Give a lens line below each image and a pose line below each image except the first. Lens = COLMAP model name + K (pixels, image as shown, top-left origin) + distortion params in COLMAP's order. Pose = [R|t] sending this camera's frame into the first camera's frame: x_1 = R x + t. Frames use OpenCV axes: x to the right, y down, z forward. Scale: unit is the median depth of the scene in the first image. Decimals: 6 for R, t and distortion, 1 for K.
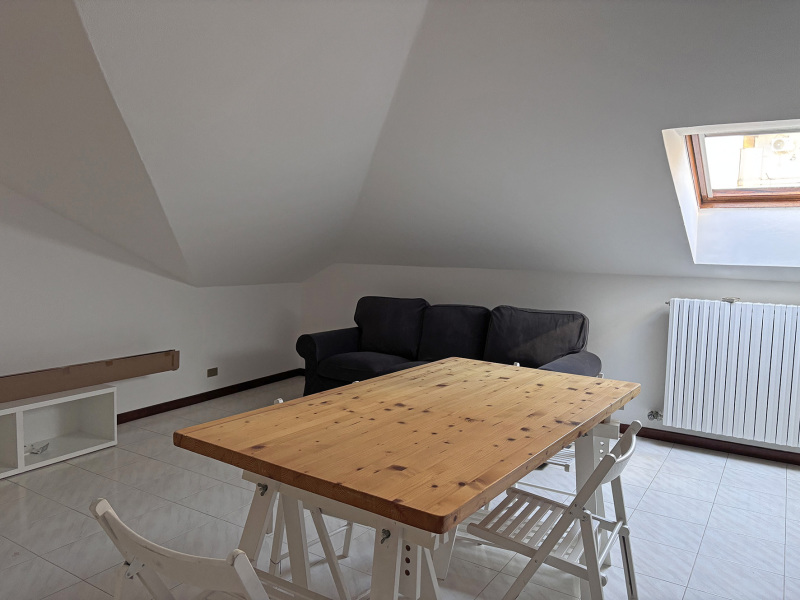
lens RADIAL K [[608.3, 0, 406.4], [0, 608.3, 297.2], [0, 0, 1]] dist [0.054787, -0.048895]
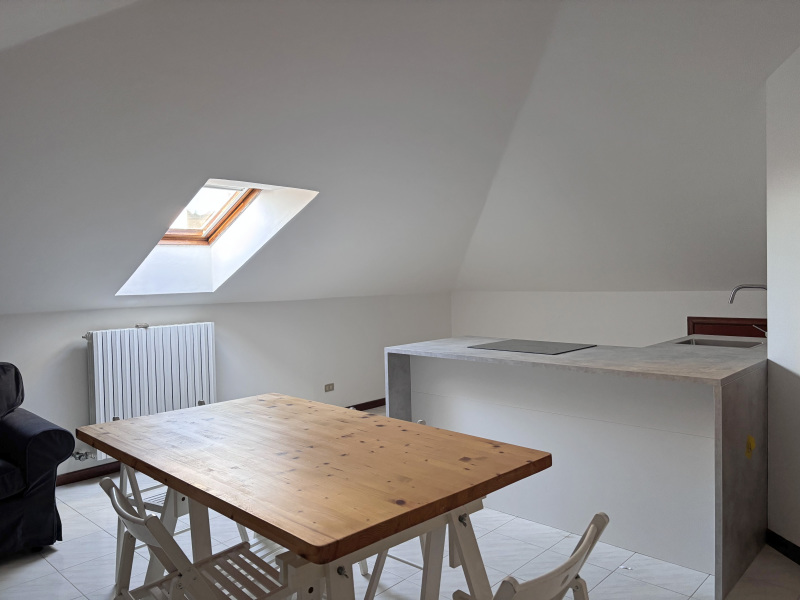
lens RADIAL K [[608.3, 0, 408.8], [0, 608.3, 297.6], [0, 0, 1]] dist [0.054787, -0.048895]
pose [[0.175409, -0.063806, 0.982426, -0.453321], [0.105611, 0.993359, 0.045659, -0.044082], [-0.978814, 0.095746, 0.180983, 0.308699]]
